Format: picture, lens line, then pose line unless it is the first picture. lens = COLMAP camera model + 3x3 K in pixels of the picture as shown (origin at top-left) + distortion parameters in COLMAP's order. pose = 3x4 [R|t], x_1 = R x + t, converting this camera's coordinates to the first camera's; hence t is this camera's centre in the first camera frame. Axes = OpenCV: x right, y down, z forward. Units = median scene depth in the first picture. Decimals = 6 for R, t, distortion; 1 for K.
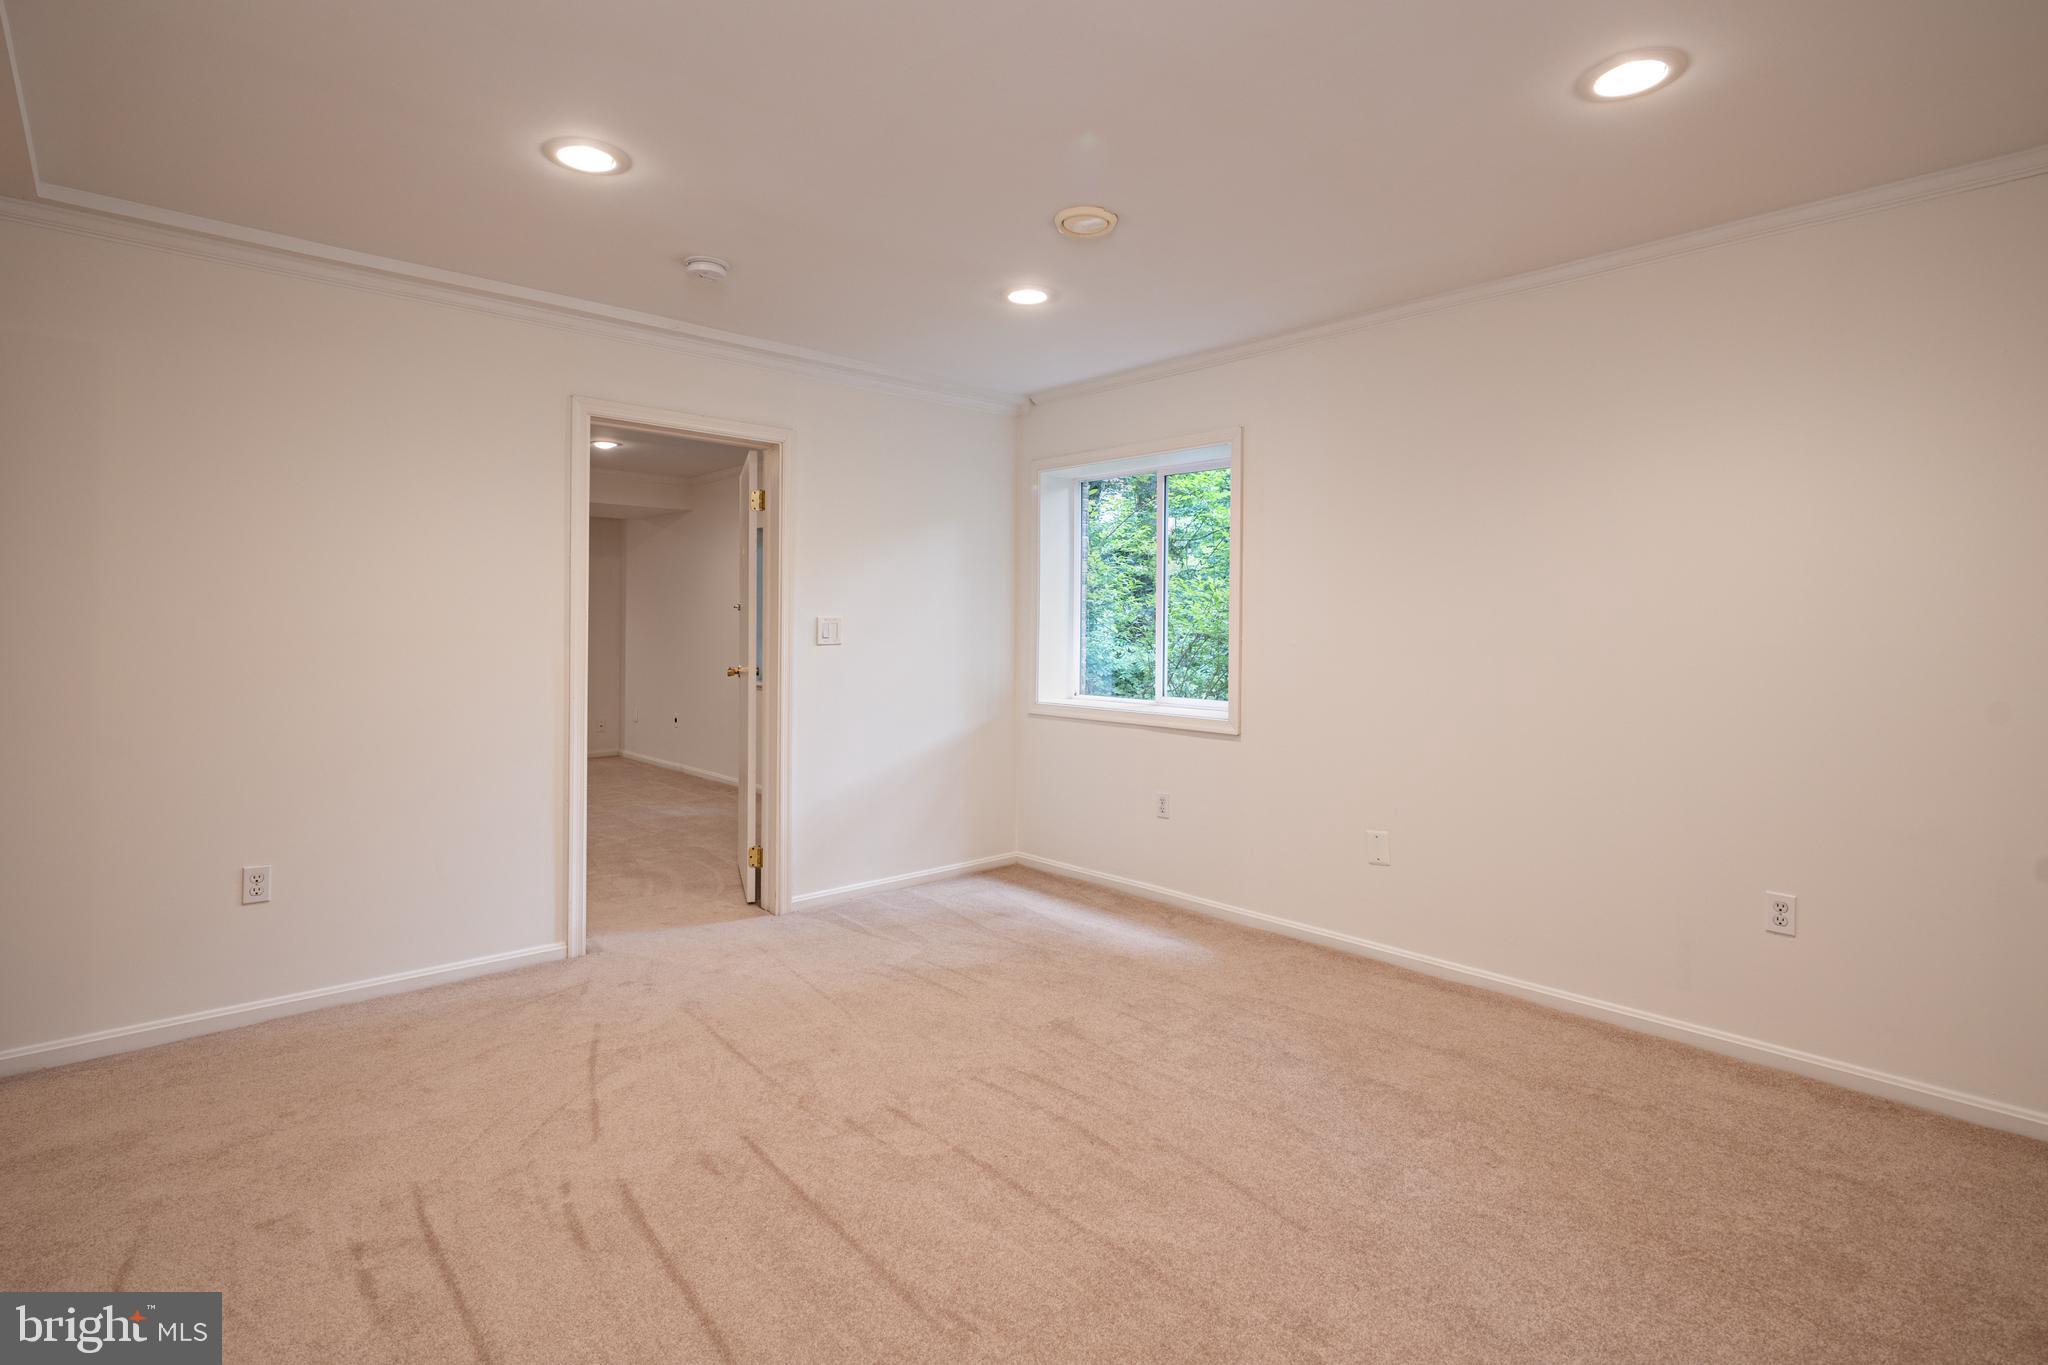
lens RADIAL K [[970.5, 0, 1016.1], [0, 970.5, 632.6], [0, 0, 1]] dist [-0.000460, 0.000060]
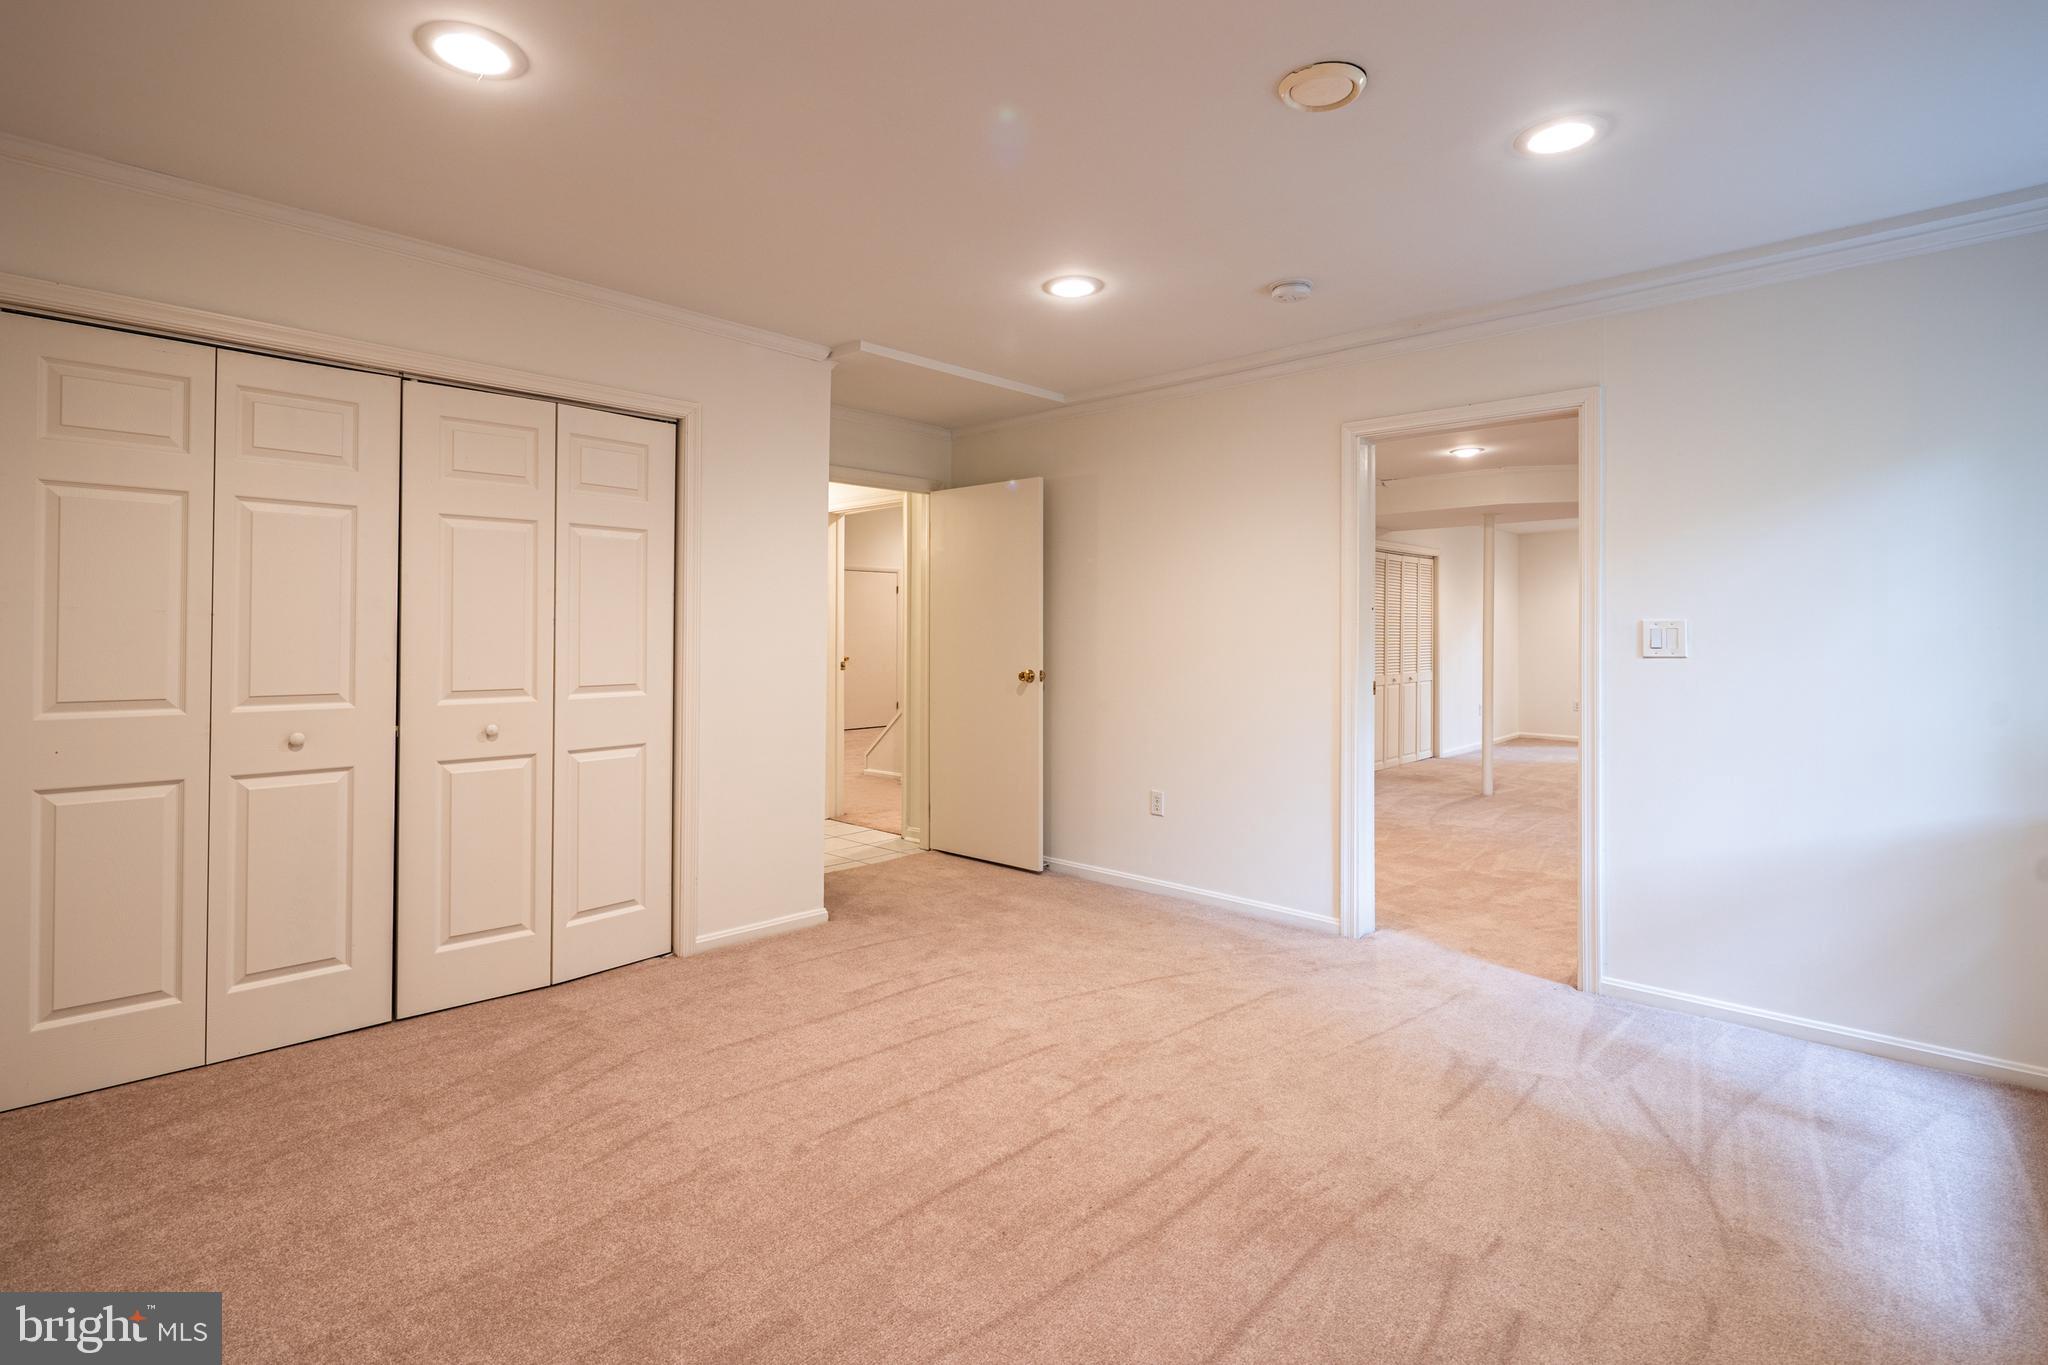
lens RADIAL K [[1015.0, 0, 1021.8], [0, 1015.0, 616.6], [0, 0, 1]] dist [0.000522, -0.000037]
pose [[0.074122, -0.012063, -0.997176, 0.727265], [0.003566, 0.999924, -0.011831, -0.014983], [0.997243, -0.002679, 0.074159, 0.603042]]
